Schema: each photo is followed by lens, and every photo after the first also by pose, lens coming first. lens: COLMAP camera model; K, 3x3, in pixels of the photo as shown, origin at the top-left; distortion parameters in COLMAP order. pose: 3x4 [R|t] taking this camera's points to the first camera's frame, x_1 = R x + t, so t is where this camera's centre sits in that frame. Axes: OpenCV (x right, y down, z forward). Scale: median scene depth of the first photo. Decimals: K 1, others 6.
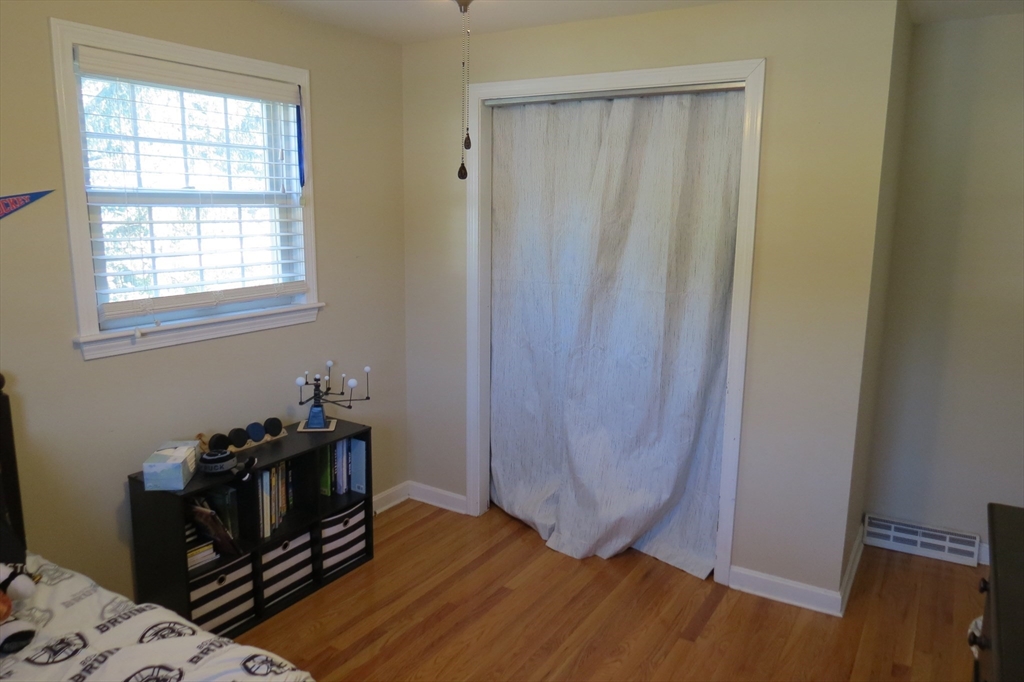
lens RADIAL K [[724.0, 0, 515.7], [0, 724.0, 343.8], [0, 0, 1]] dist [-0.001553, -0.002167]
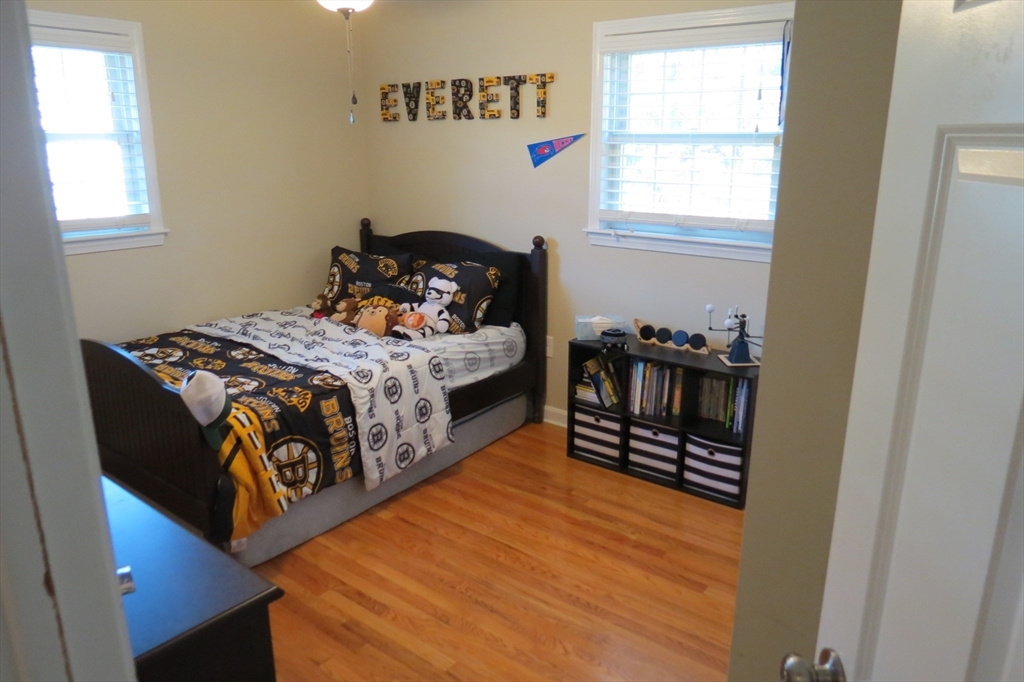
lens RADIAL K [[724.0, 0, 515.9], [0, 724.0, 336.5], [0, 0, 1]] dist [-0.001553, -0.002167]
pose [[-0.084805, 0.252034, -0.963995, 0.828423], [-0.190175, 0.945601, 0.263955, -0.146092], [0.978081, 0.205712, -0.032261, 0.798375]]
